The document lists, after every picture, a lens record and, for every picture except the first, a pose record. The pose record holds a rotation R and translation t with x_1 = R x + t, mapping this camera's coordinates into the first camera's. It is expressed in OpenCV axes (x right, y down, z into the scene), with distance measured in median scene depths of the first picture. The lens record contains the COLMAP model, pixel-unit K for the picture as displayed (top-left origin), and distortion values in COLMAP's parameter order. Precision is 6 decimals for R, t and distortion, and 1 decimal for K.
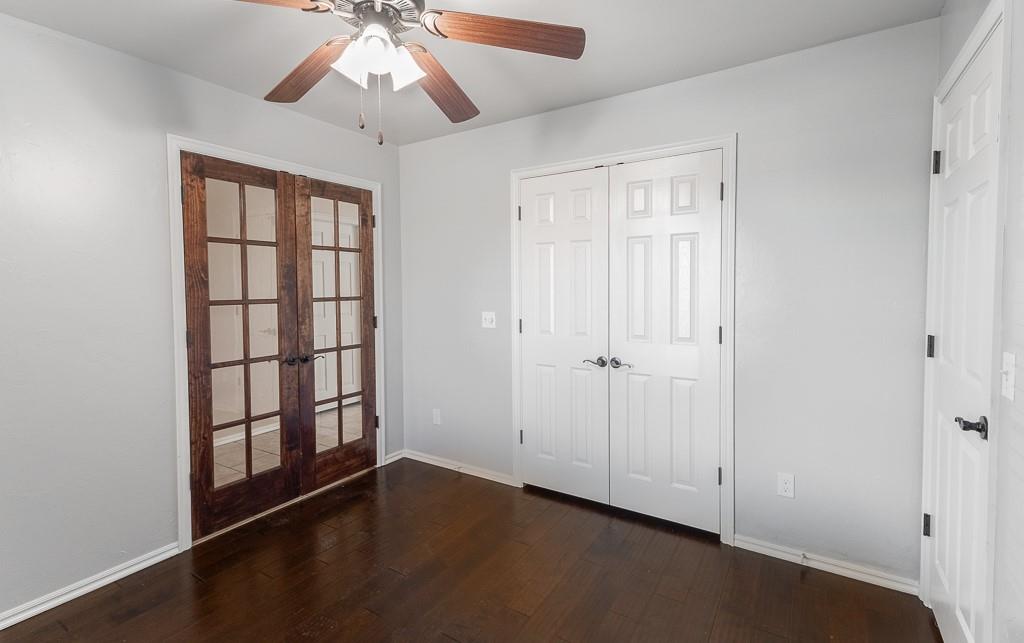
lens RADIAL K [[481.3, 0, 508.1], [0, 481.3, 303.4], [0, 0, 1]] dist [0.003290, 0.000253]
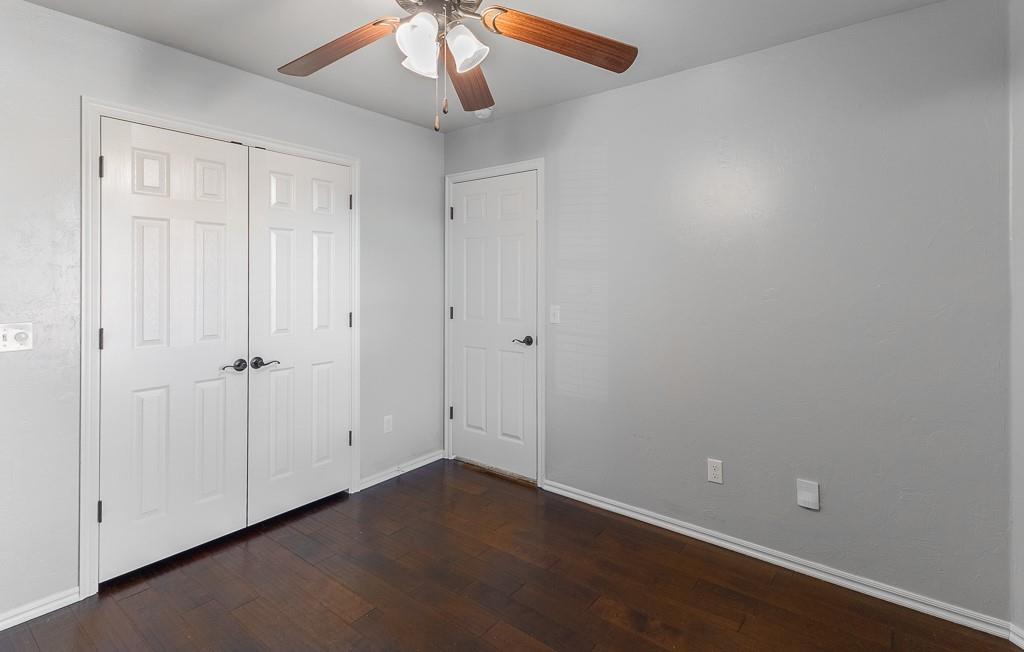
lens RADIAL K [[486.4, 0, 508.9], [0, 486.4, 275.5], [0, 0, 1]] dist [-0.000033, 0.000178]
pose [[0.077415, 0.013481, 0.996908, -0.665015], [0.033609, 0.999305, -0.016124, -0.010585], [-0.996432, 0.034753, 0.076908, 0.451909]]
